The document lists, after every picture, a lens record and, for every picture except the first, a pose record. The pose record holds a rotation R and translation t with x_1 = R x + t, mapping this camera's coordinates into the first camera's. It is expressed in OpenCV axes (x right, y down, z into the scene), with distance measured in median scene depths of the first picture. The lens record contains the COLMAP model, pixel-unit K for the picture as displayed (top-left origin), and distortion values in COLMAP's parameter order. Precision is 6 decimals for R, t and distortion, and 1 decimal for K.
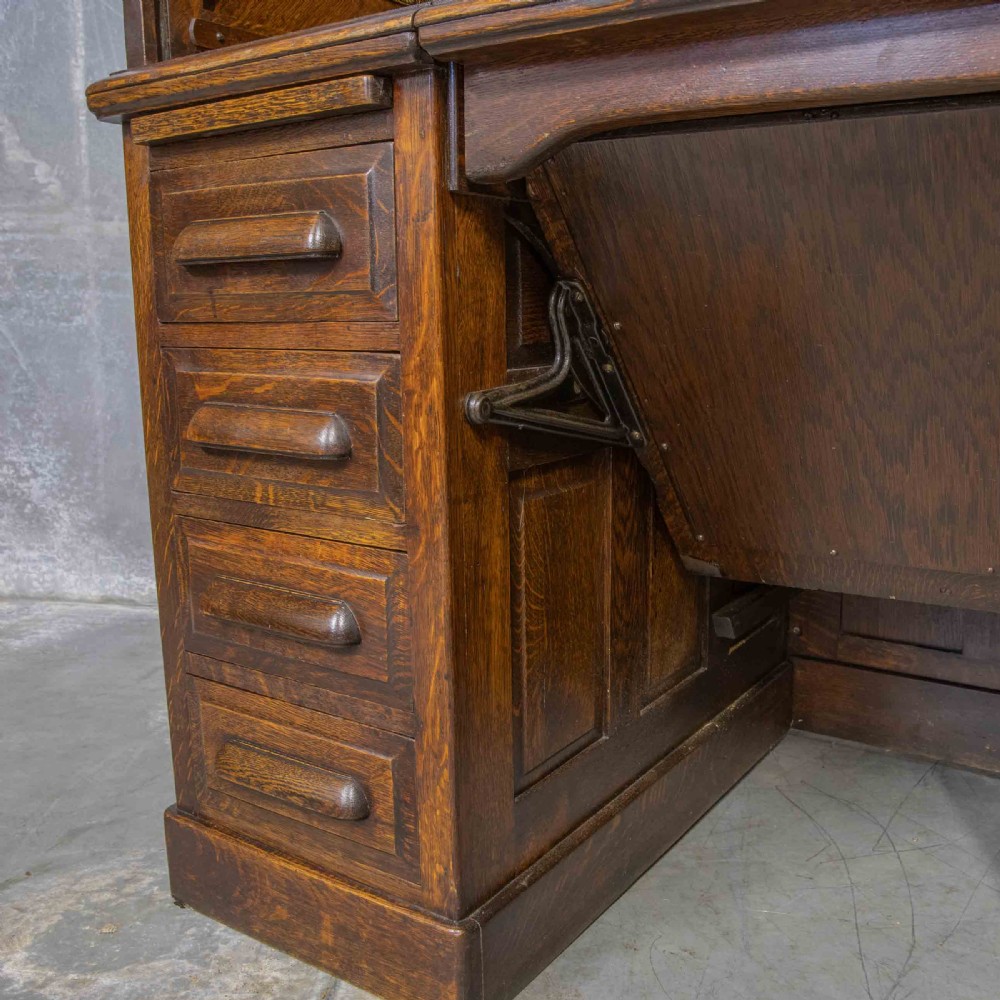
lens RADIAL K [[1046.1, 0, 575.4], [0, 1046.1, 500.6], [0, 0, 1]] dist [-0.108294, 0.072432]
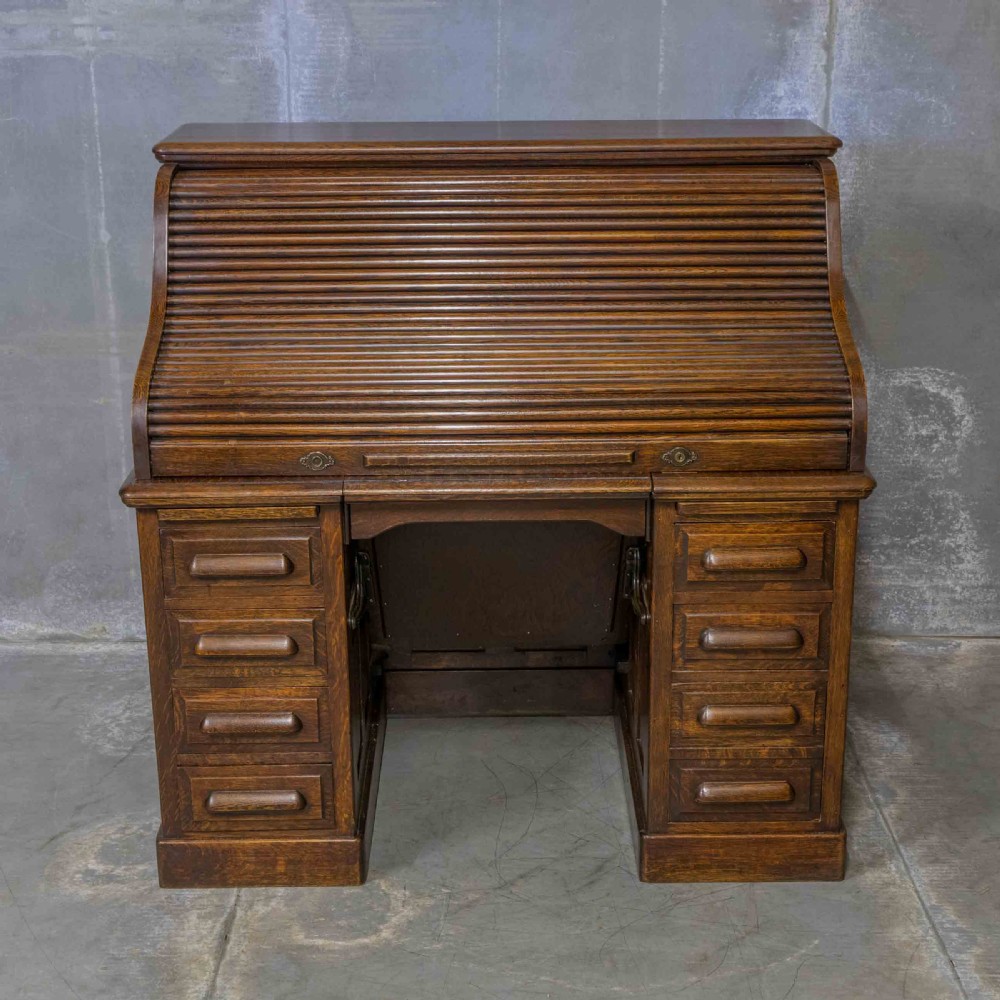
lens RADIAL K [[1819.3, 0, 497.7], [0, 1819.3, 504.0], [0, 0, 1]] dist [-0.004004, -0.141205]
pose [[0.846456, -0.174385, 0.503093, -1.681243], [0.107095, 0.981298, 0.159954, -0.890901], [-0.521577, -0.081515, 0.849301, -2.436423]]
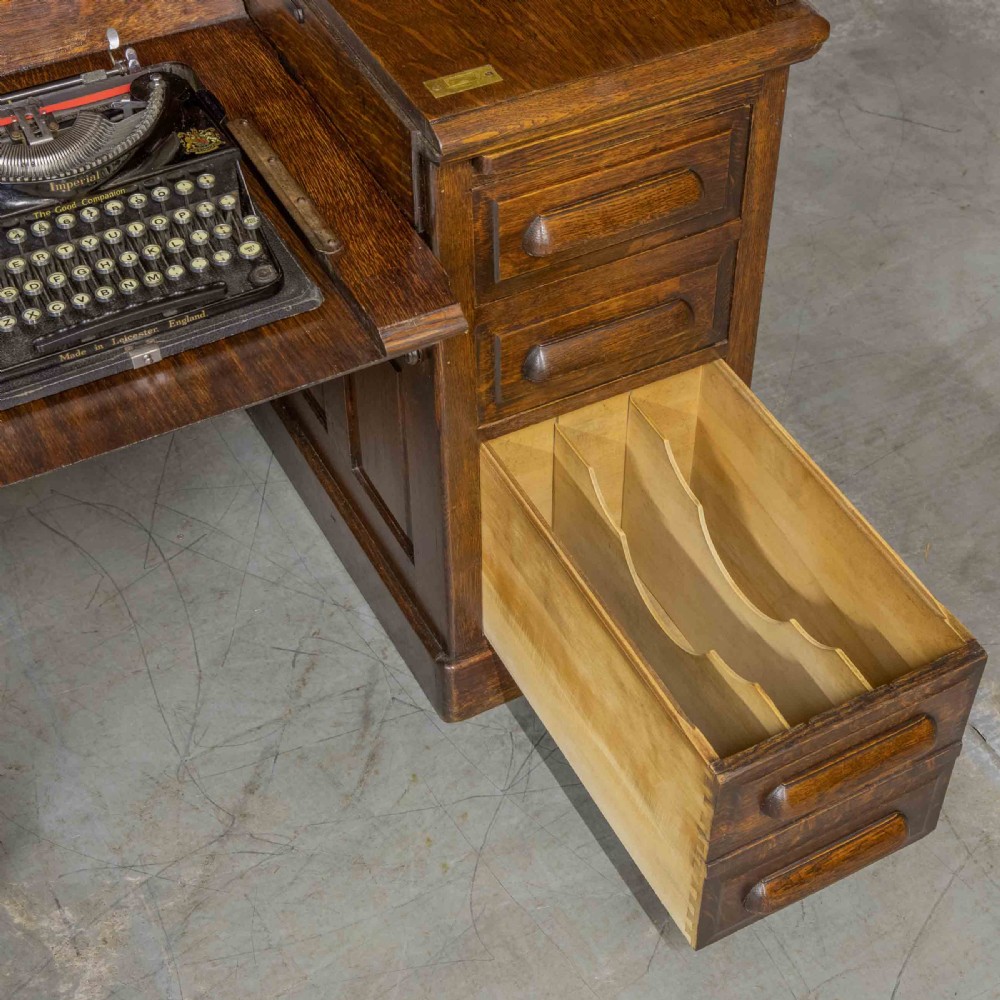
lens RADIAL K [[1794.6, 0, 671.5], [0, 1794.6, 499.8], [0, 0, 1]] dist [-0.045420, 0.078719]
pose [[0.456520, -0.620853, 0.637284, -0.742578], [0.108178, 0.749700, 0.652877, -1.111095], [-0.883112, -0.229111, 0.409415, -0.461354]]
